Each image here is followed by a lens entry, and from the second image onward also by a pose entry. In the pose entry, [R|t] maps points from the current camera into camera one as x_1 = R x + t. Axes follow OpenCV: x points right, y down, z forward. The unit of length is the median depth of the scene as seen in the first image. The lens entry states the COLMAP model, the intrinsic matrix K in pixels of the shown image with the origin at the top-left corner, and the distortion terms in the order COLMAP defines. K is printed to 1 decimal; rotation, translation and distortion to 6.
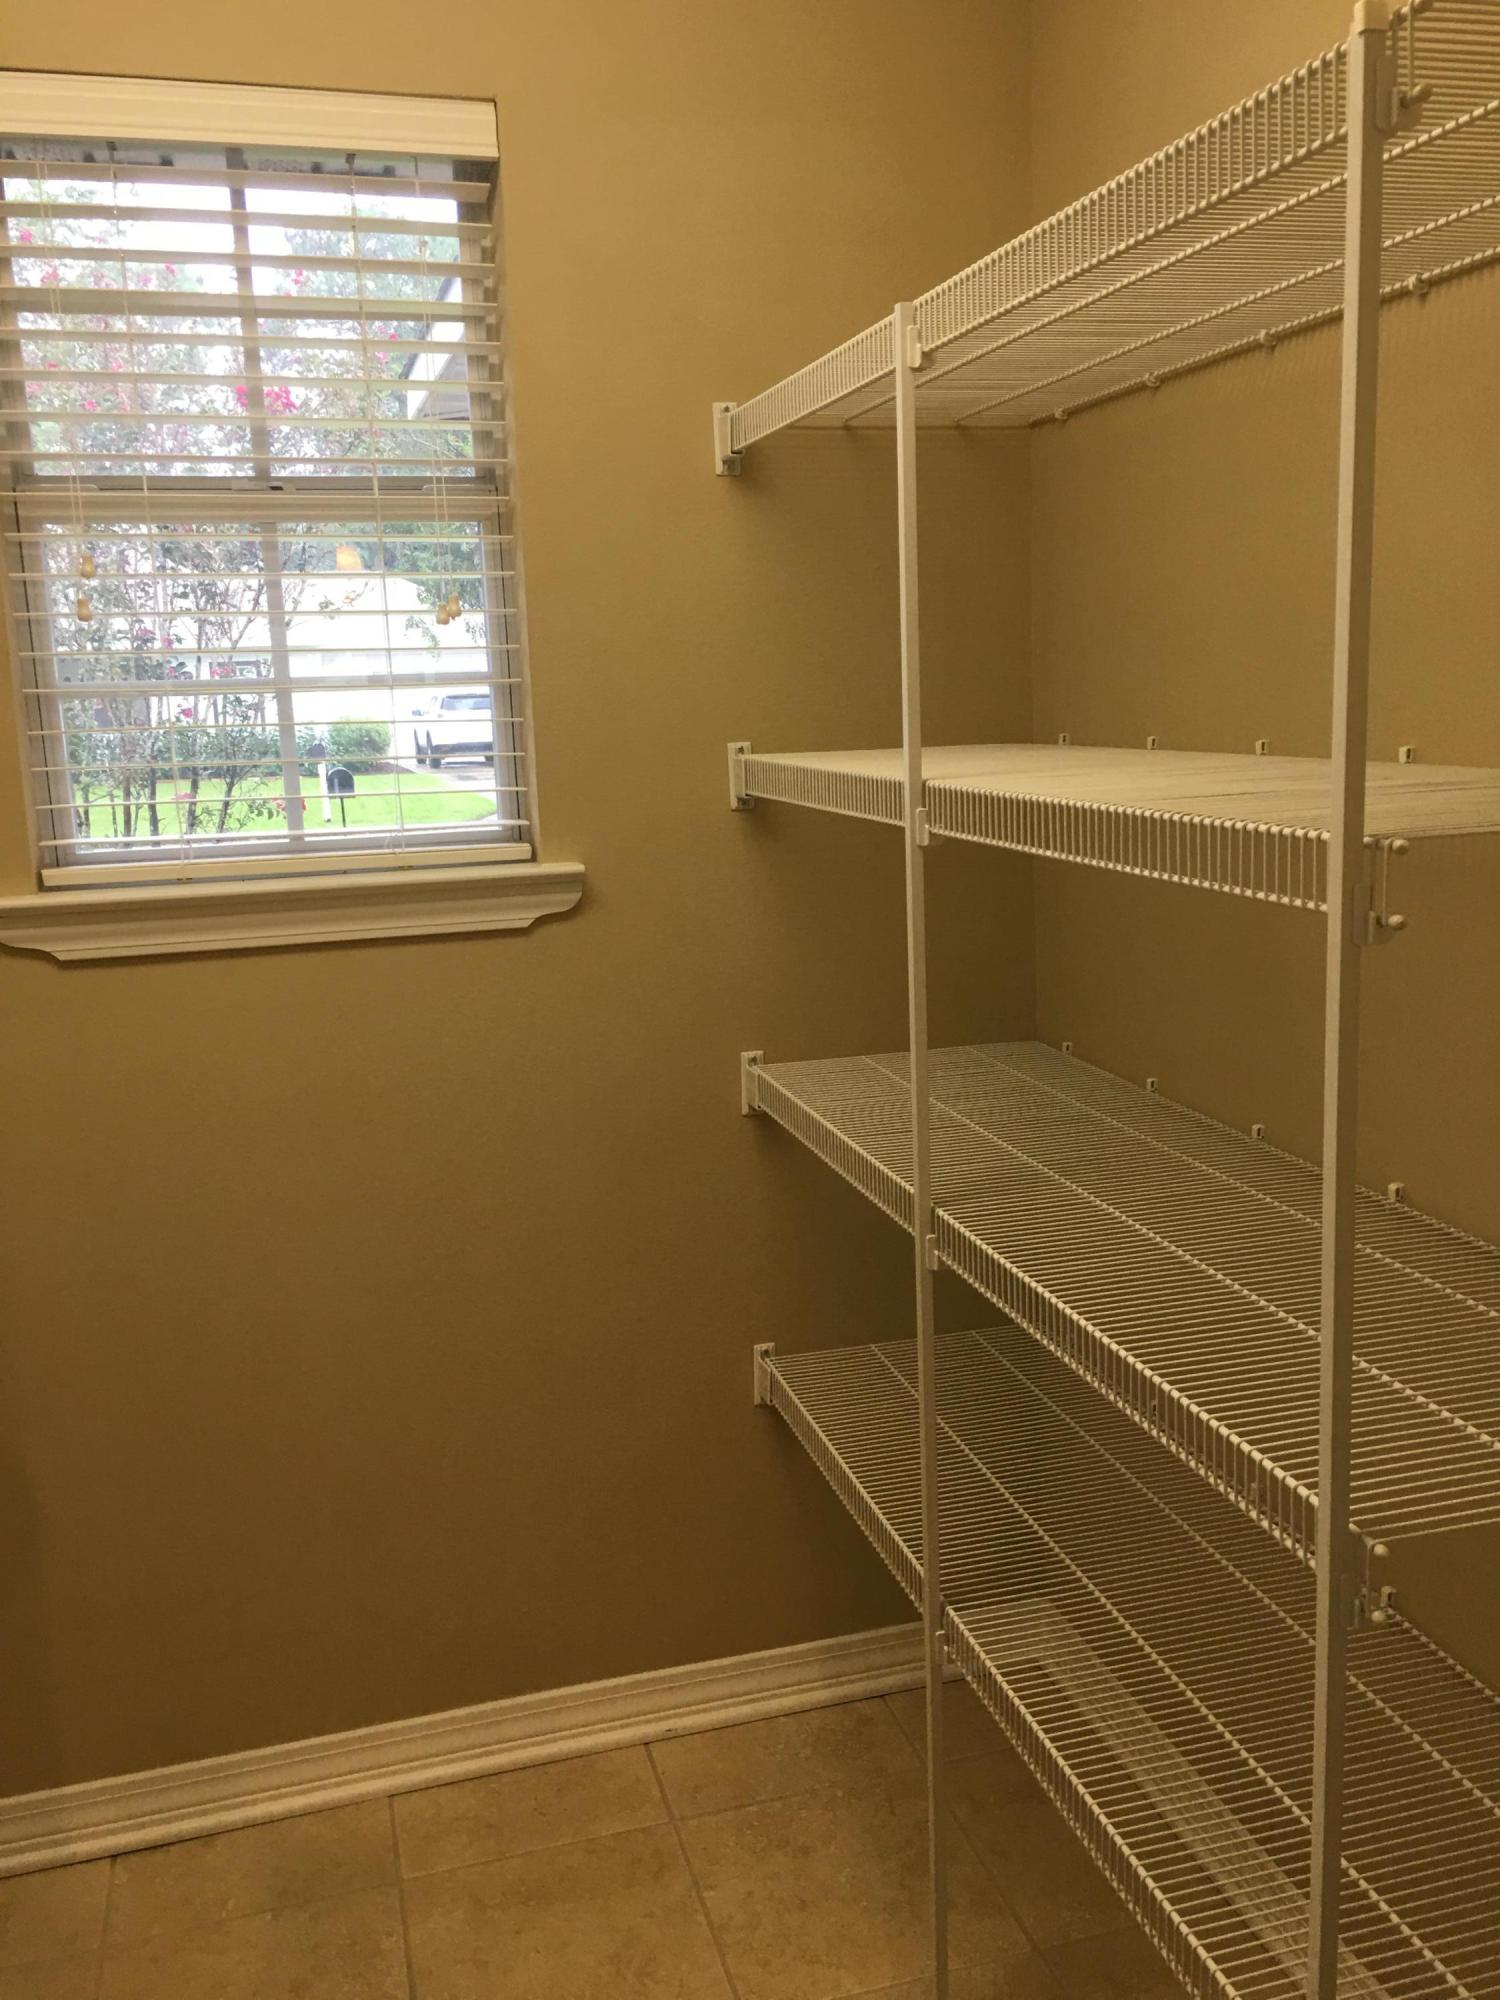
lens RADIAL K [[1695.5, 0, 726.0], [0, 1695.5, 980.8], [0, 0, 1]] dist [0.079960, -0.092926]
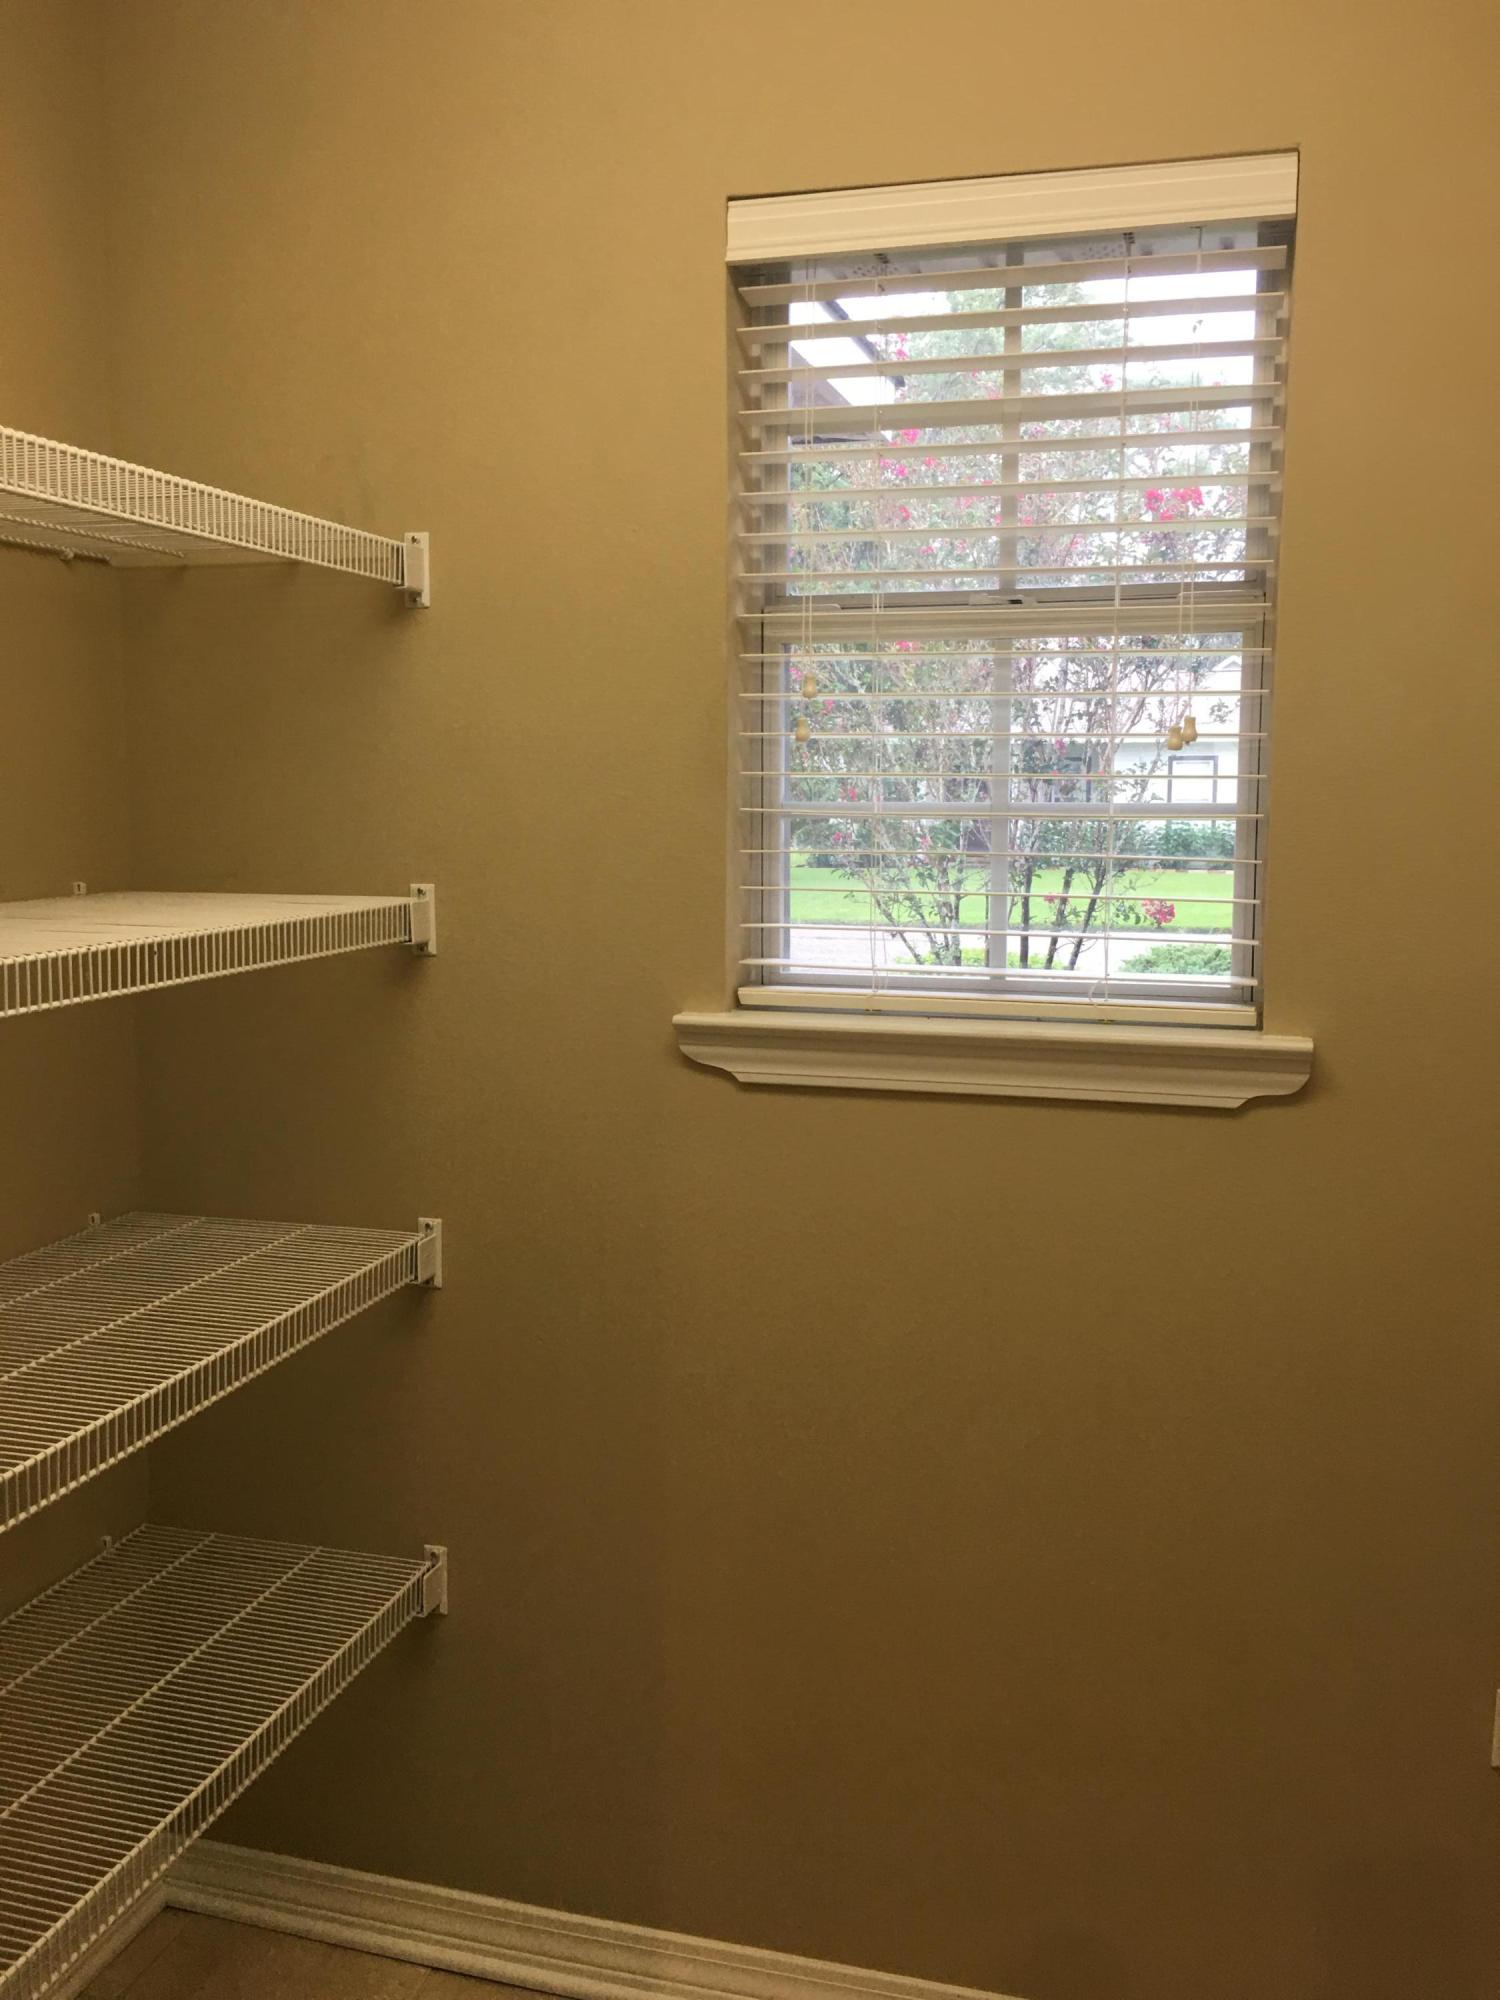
lens RADIAL K [[1695.5, 0, 726.0], [0, 1695.5, 980.8], [0, 0, 1]] dist [0.079960, -0.092926]
pose [[0.856960, 0.094846, -0.506581, 0.088746], [-0.121646, 0.992372, -0.019983, -0.046900], [0.500822, 0.078748, 0.861961, 0.143710]]
